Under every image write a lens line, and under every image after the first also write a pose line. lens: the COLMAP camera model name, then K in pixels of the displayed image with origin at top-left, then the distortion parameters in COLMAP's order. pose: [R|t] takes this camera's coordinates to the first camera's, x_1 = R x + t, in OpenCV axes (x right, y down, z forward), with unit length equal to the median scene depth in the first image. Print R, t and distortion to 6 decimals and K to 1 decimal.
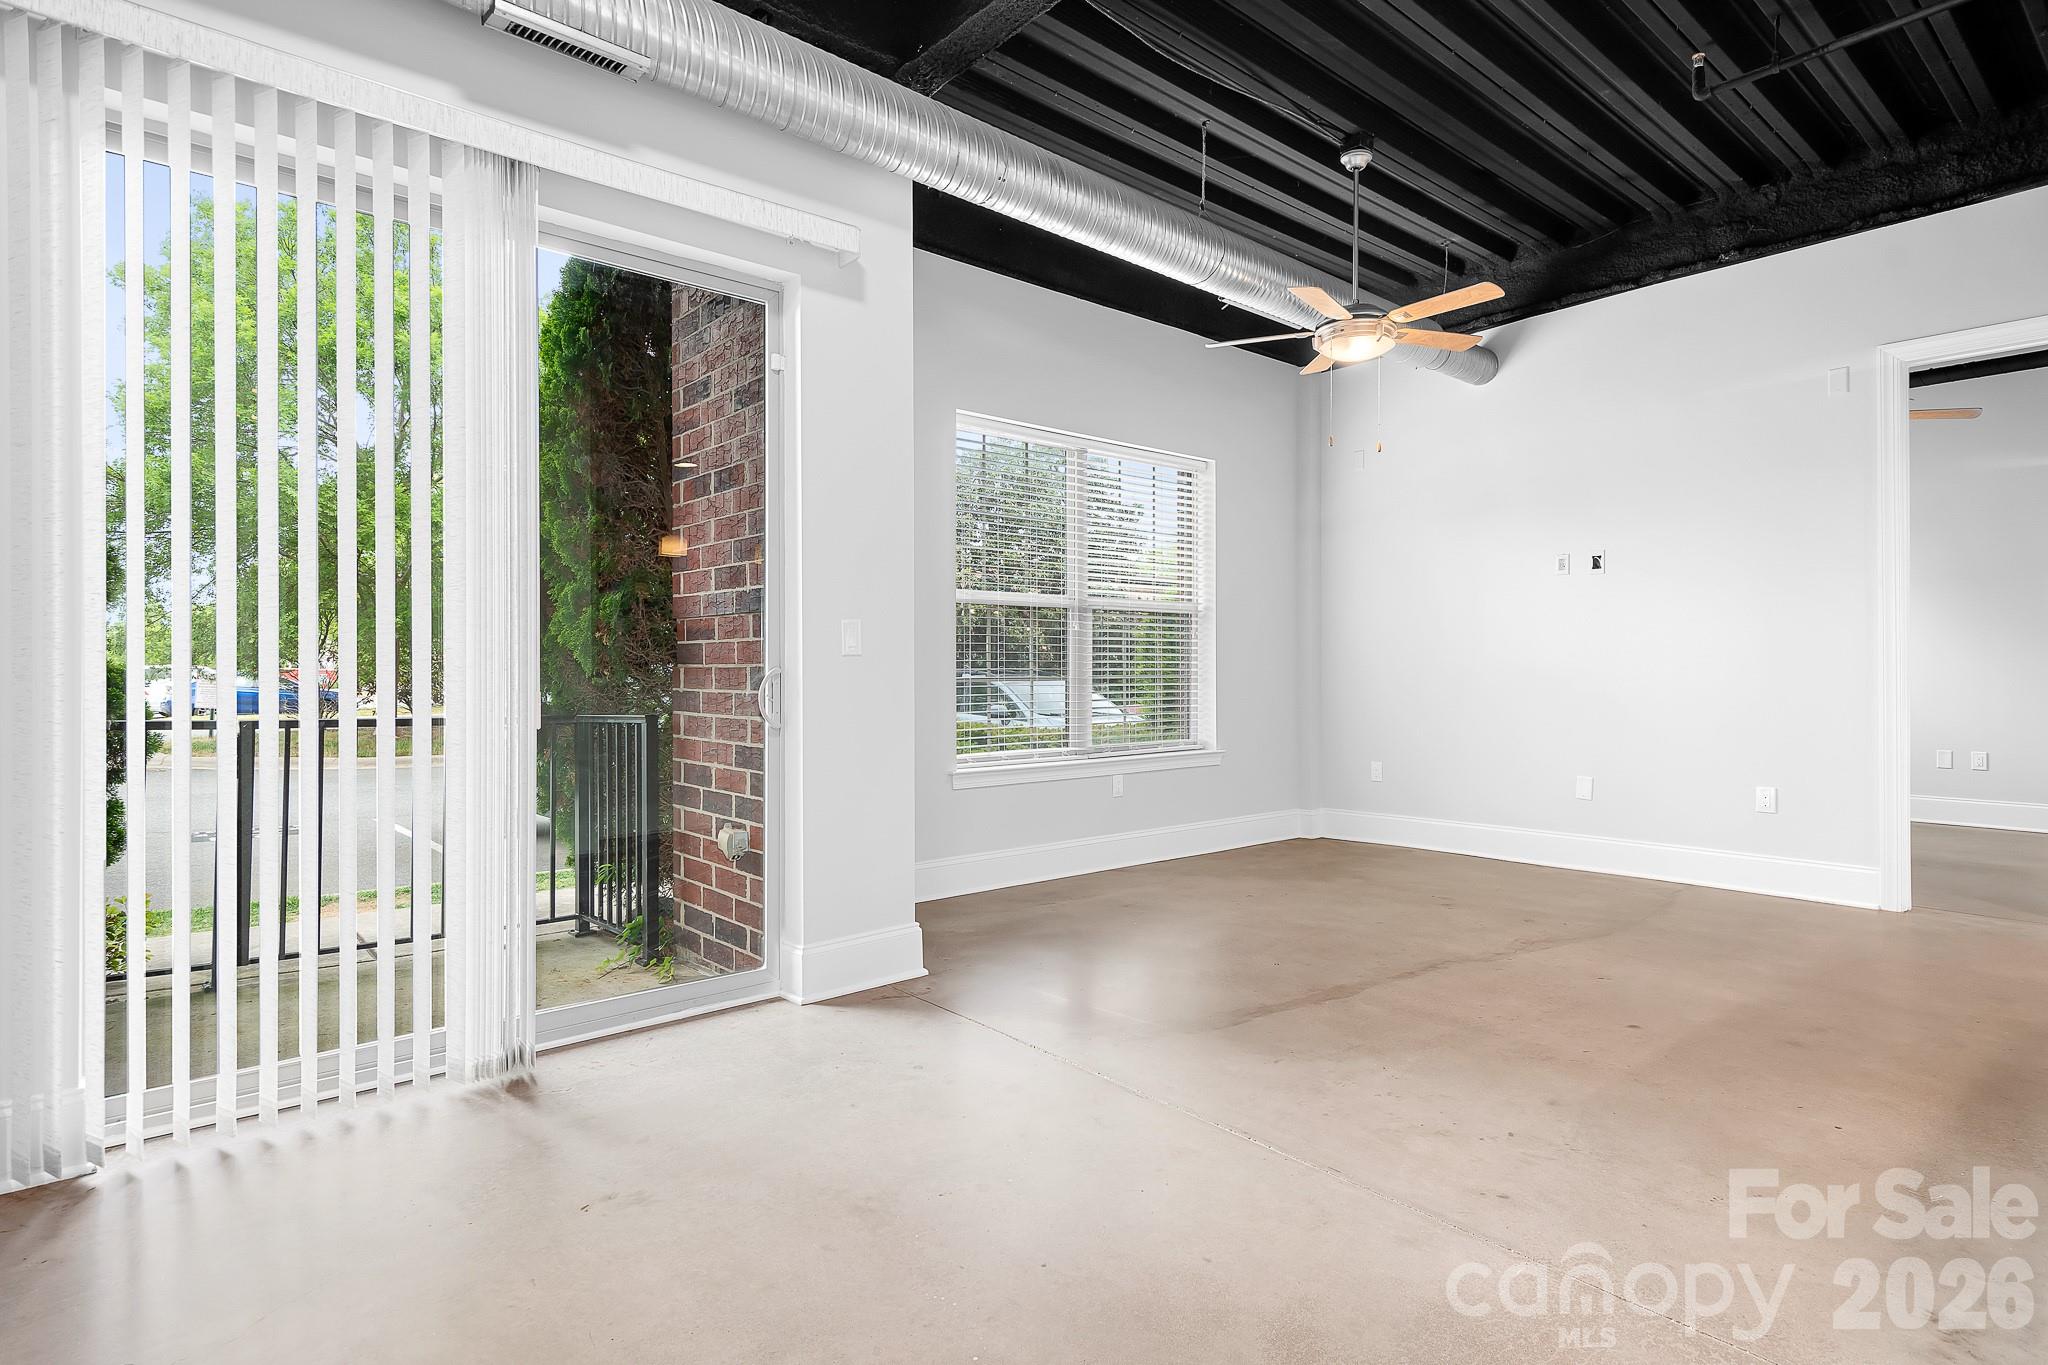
lens RADIAL K [[1064.6, 0, 1042.8], [0, 1064.6, 661.9], [0, 0, 1]] dist [0.023264, -0.002064]
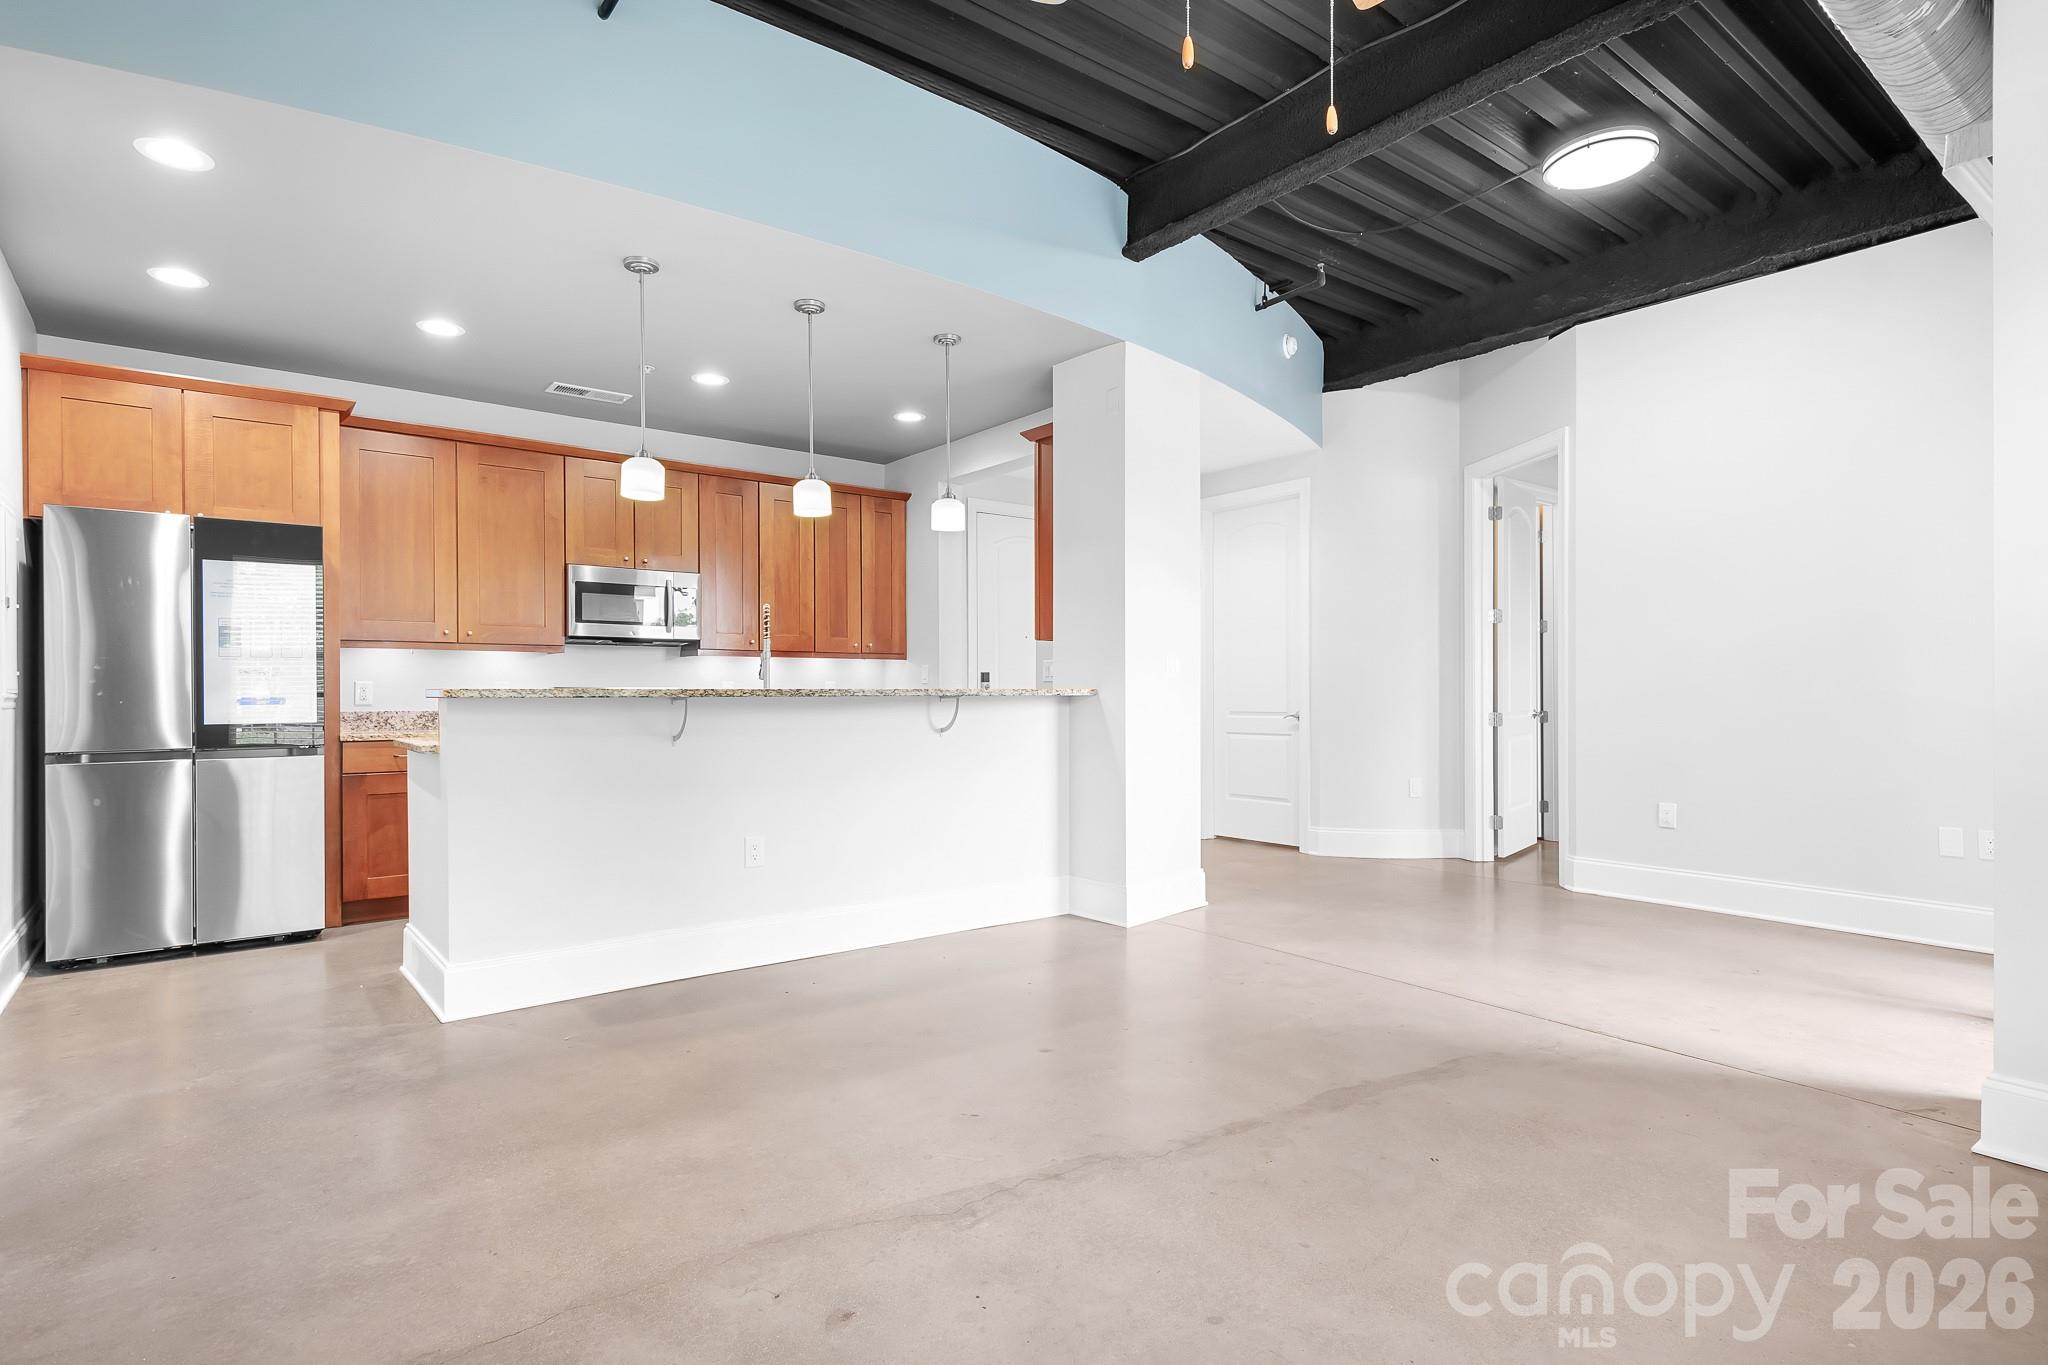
lens RADIAL K [[1064.6, 0, 1035.8], [0, 1064.6, 686.1], [0, 0, 1]] dist [0.023264, -0.002064]
pose [[-0.998961, 0.002458, 0.045504, 0.449980], [0.002035, 0.999954, -0.009333, 0.011694], [-0.045525, -0.009231, -0.998921, 1.746025]]
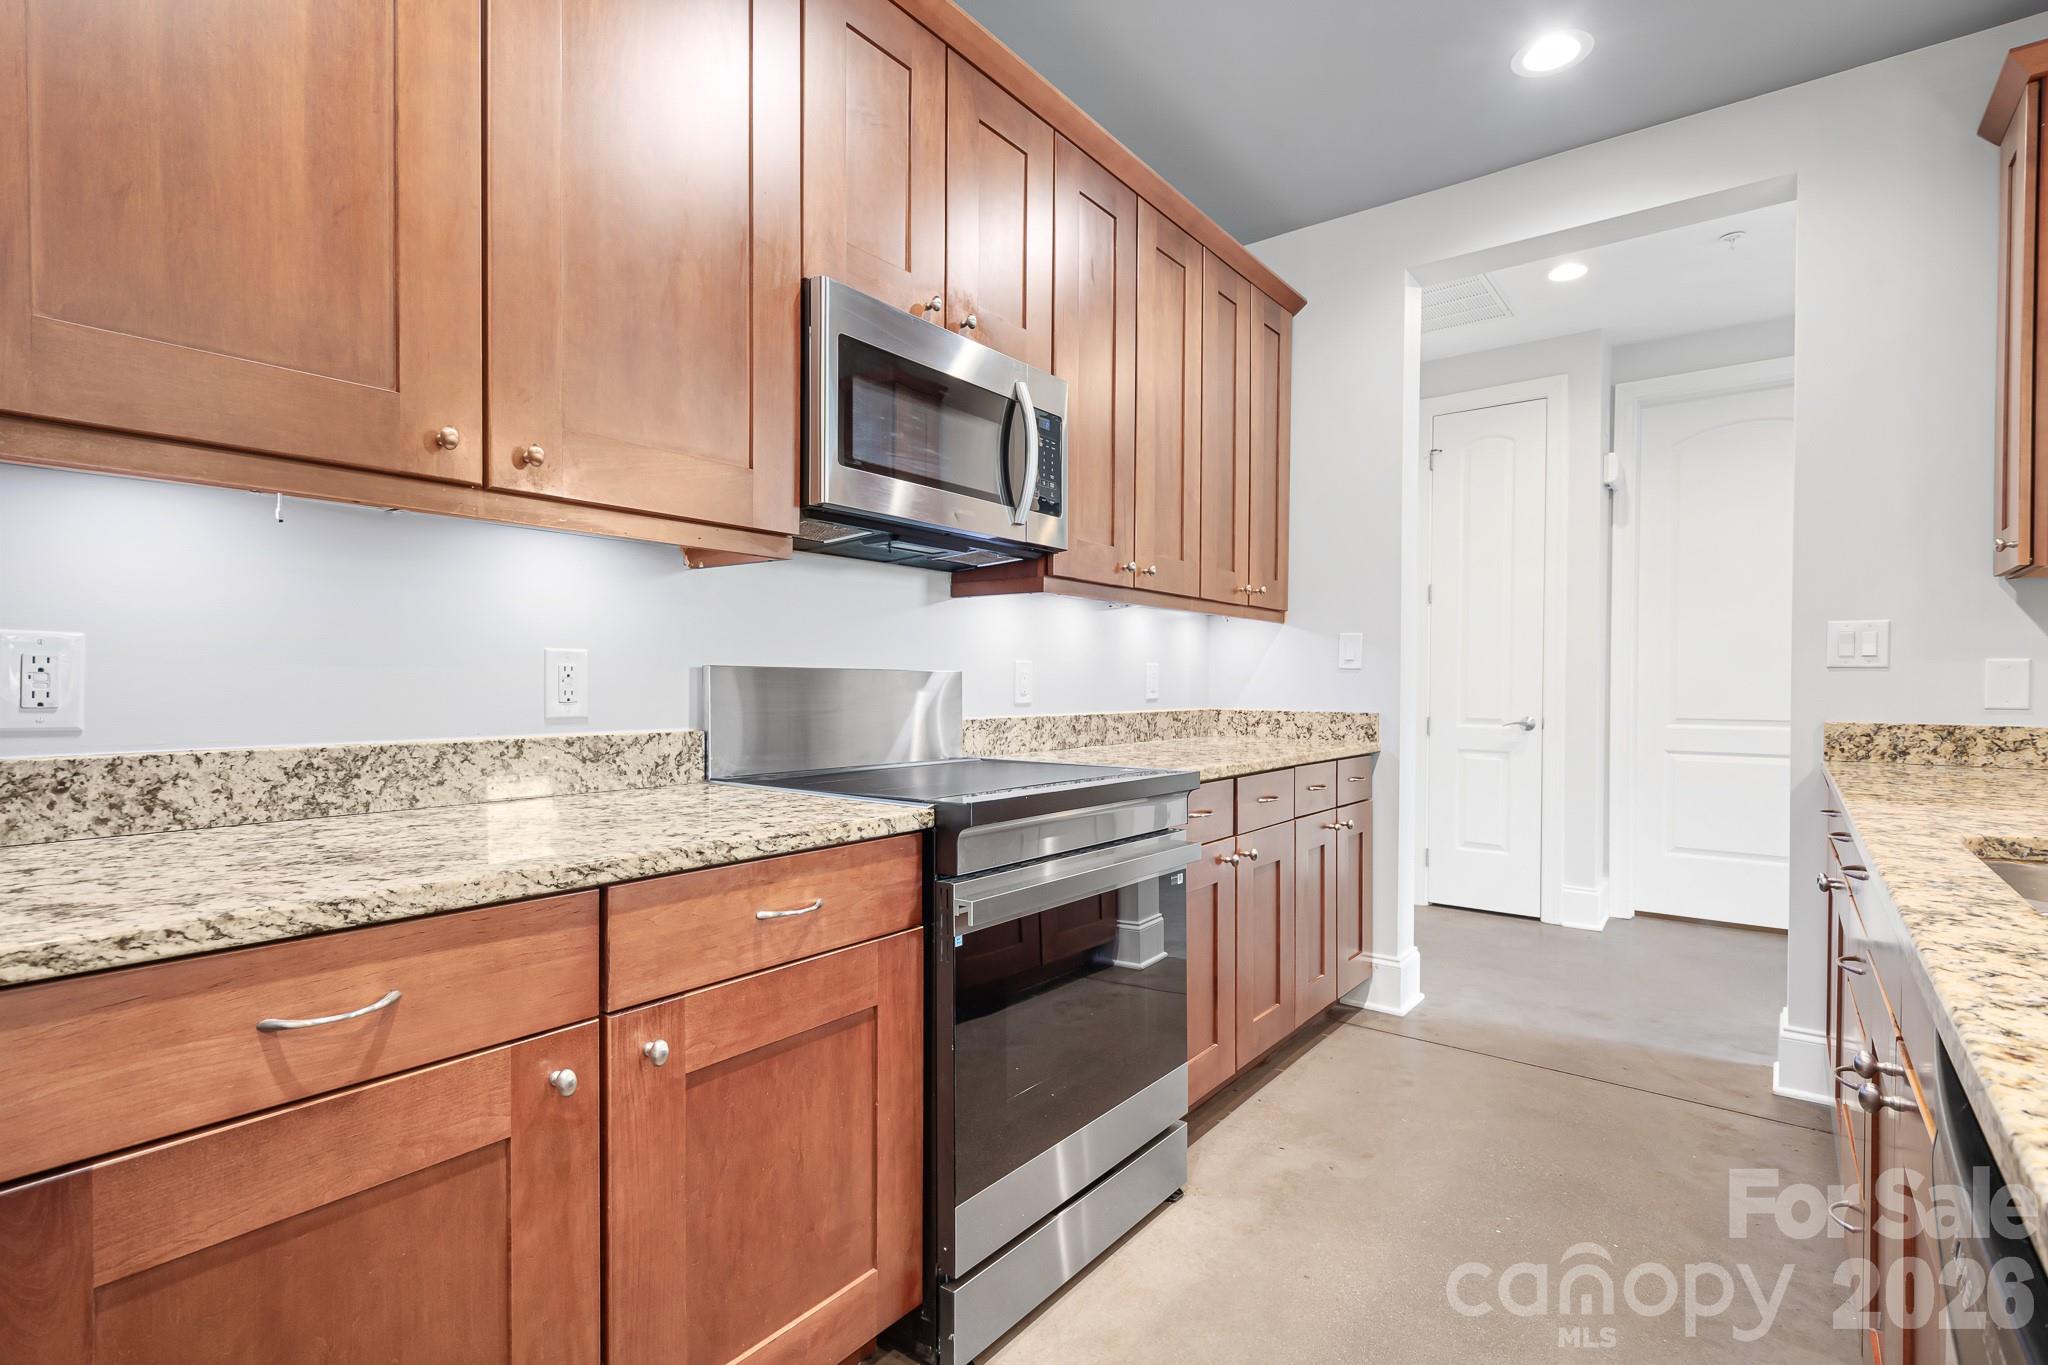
lens RADIAL K [[969.0, 0, 1036.2], [0, 969.0, 692.1], [0, 0, 1]] dist [0.011913, -0.004972]
pose [[-0.978597, -0.004088, -0.205747, 1.204475], [-0.005780, 0.999954, 0.007622, 0.005080], [0.205707, 0.008648, -0.978575, 0.666254]]
